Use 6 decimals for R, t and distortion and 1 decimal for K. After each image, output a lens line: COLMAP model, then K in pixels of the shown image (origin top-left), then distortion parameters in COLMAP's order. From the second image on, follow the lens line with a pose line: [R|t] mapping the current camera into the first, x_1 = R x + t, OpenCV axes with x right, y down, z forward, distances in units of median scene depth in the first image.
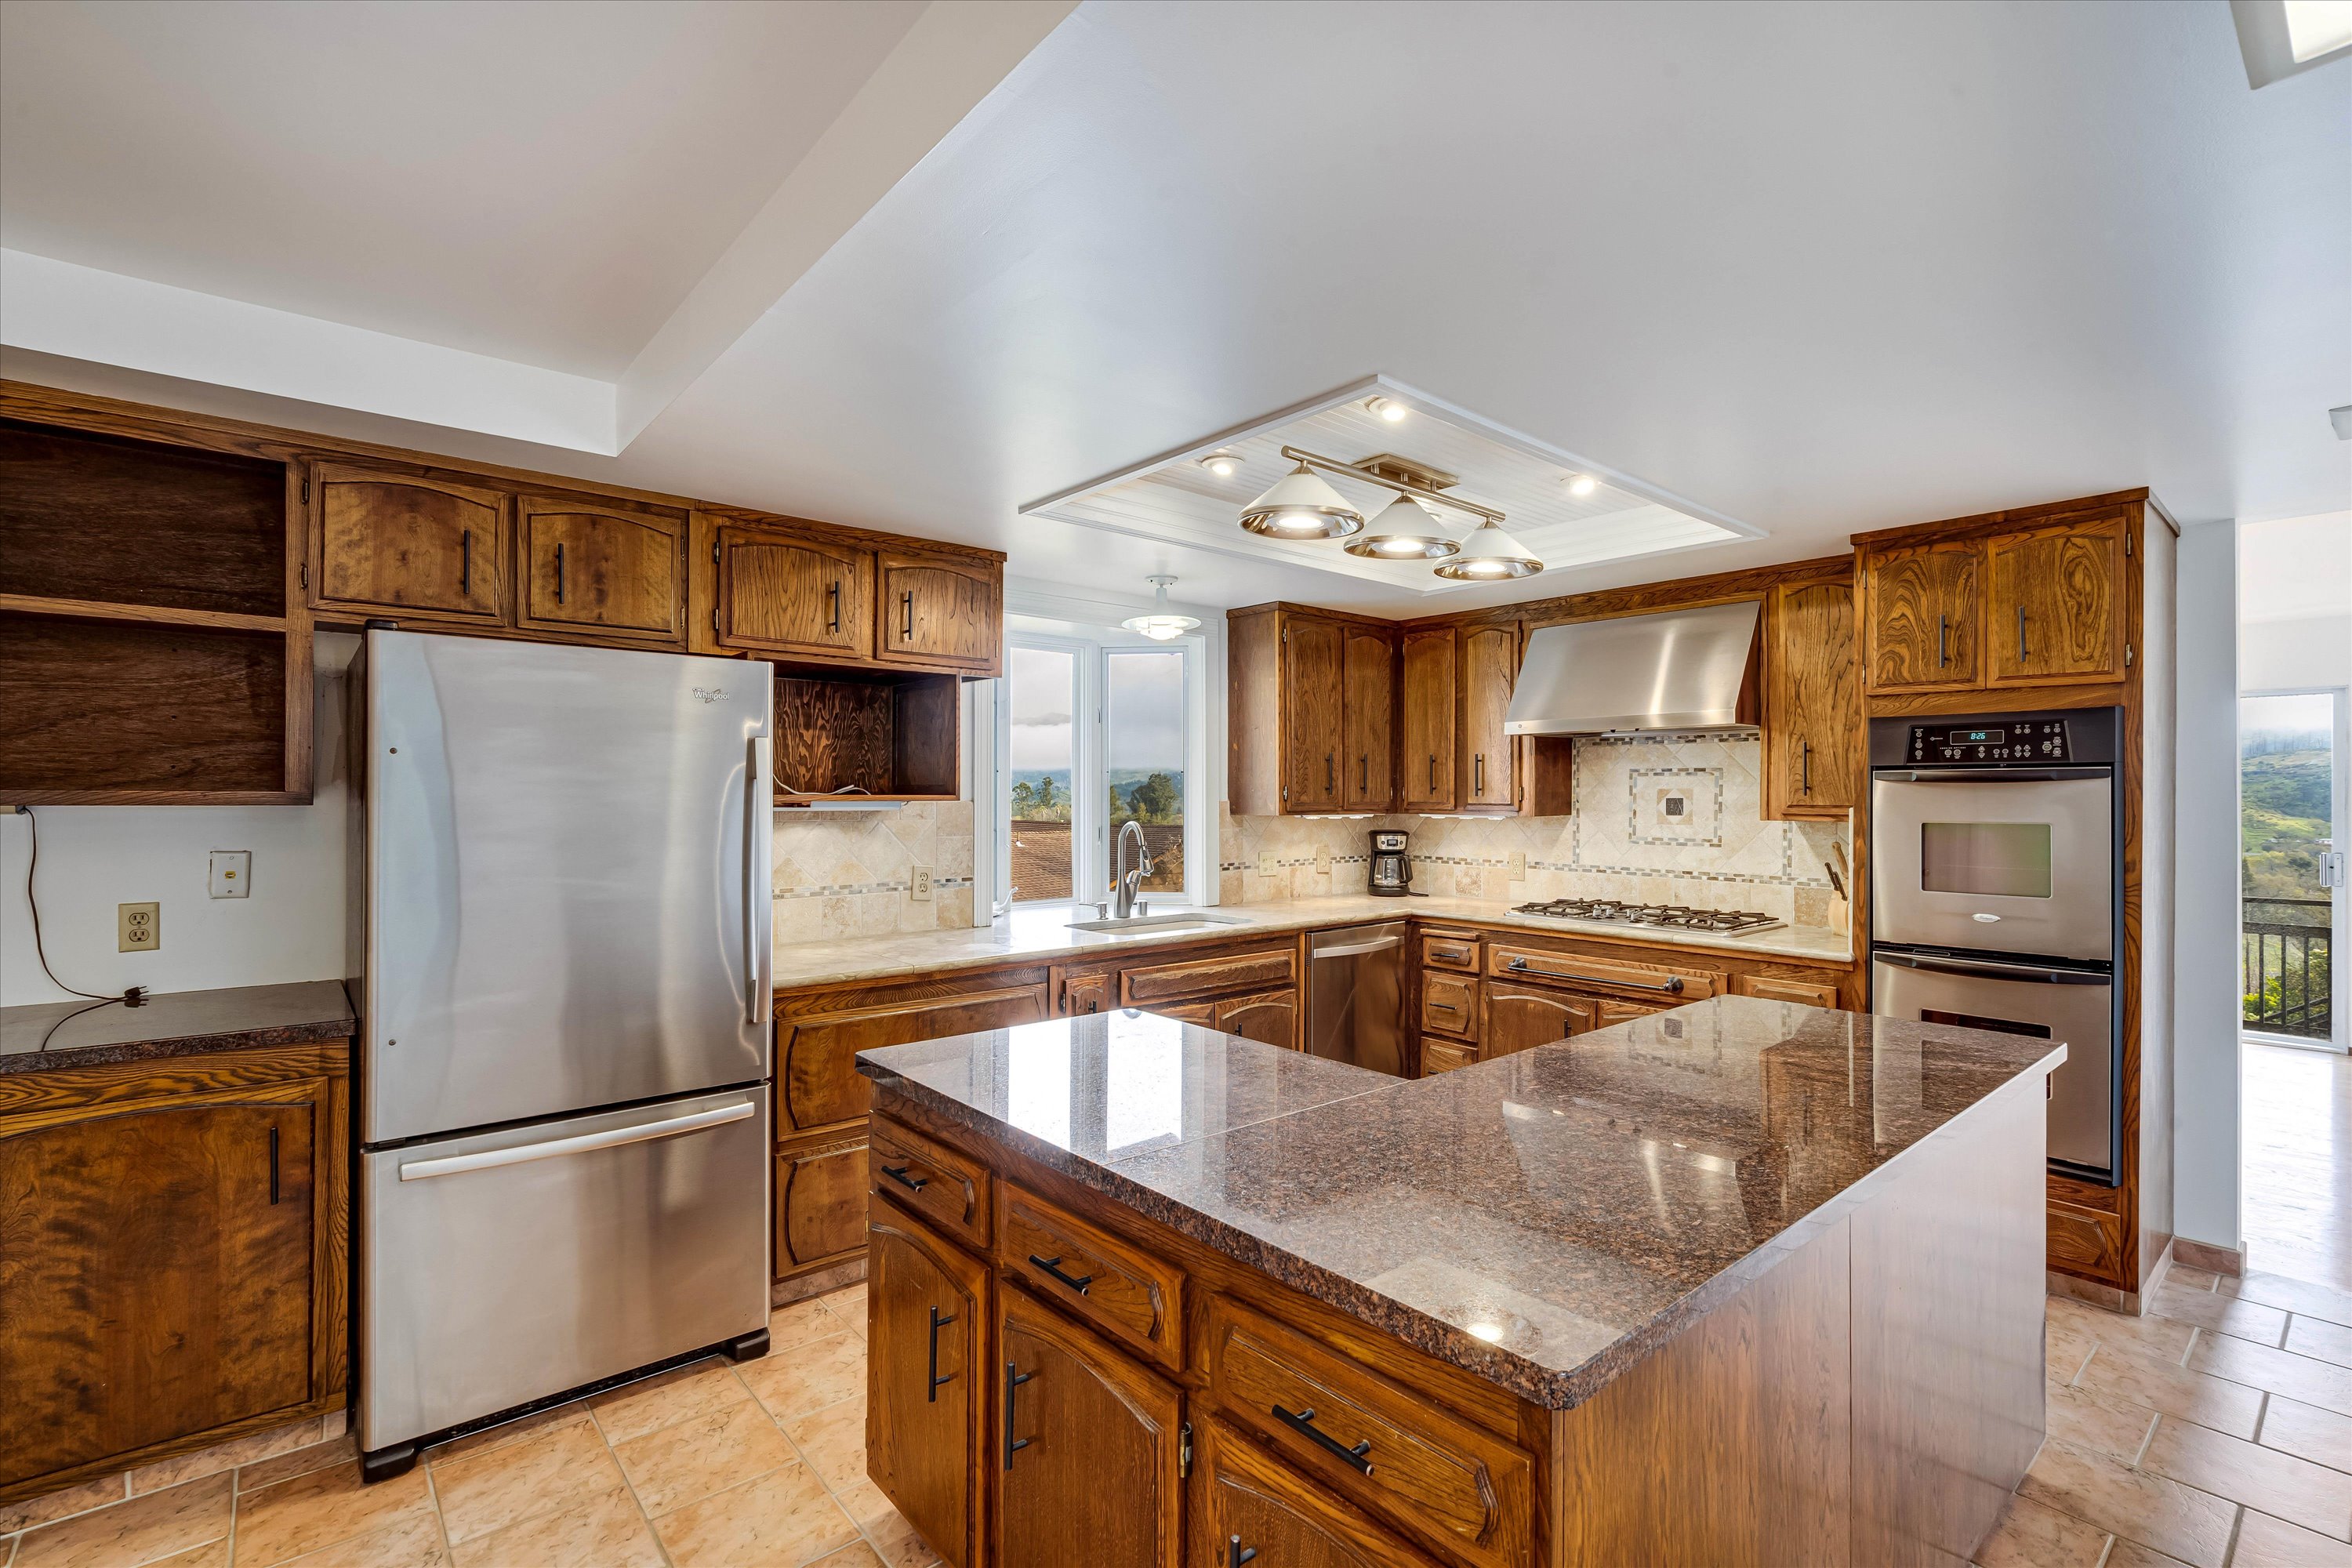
lens RADIAL K [[1075.0, 0, 1185.0], [0, 1075.0, 798.1], [0, 0, 1]] dist [0.001134, 0.000138]
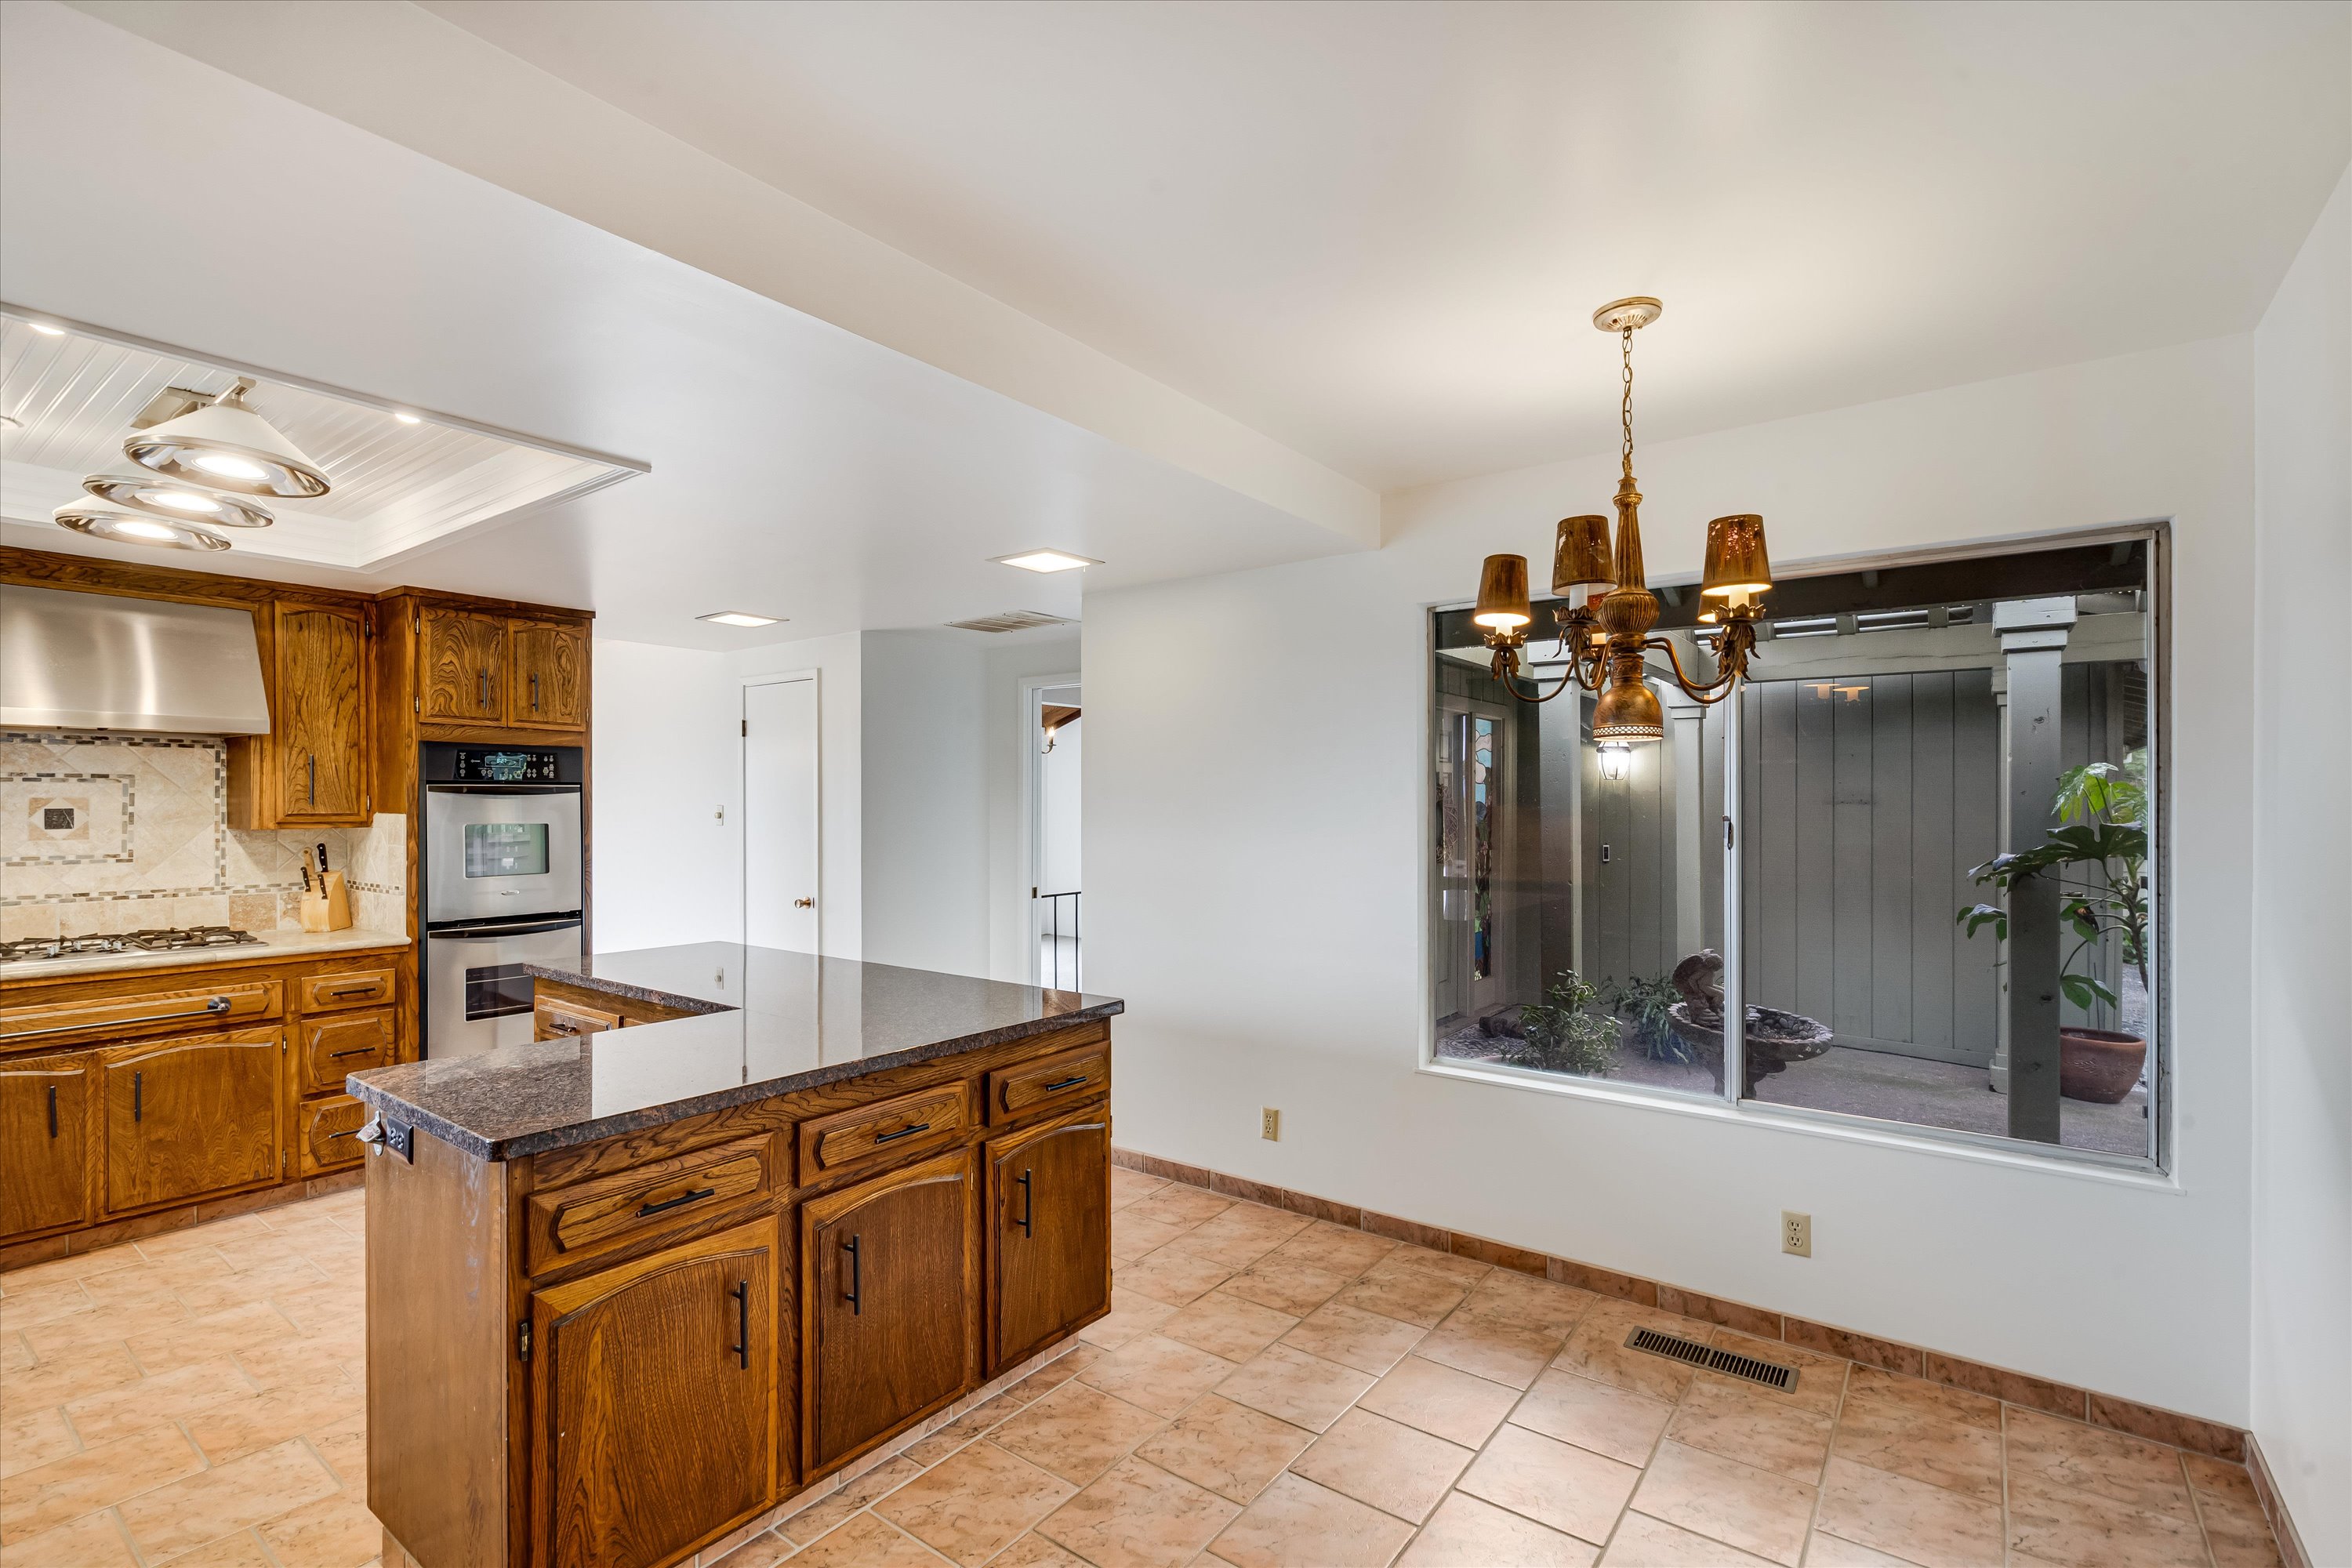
lens RADIAL K [[1075.0, 0, 1185.0], [0, 1075.0, 798.1], [0, 0, 1]] dist [0.001134, 0.000138]
pose [[-0.217634, -0.000204, 0.976030, -0.741267], [0.003260, 0.999994, 0.000936, -0.008158], [-0.976025, 0.003386, -0.217632, 0.421759]]
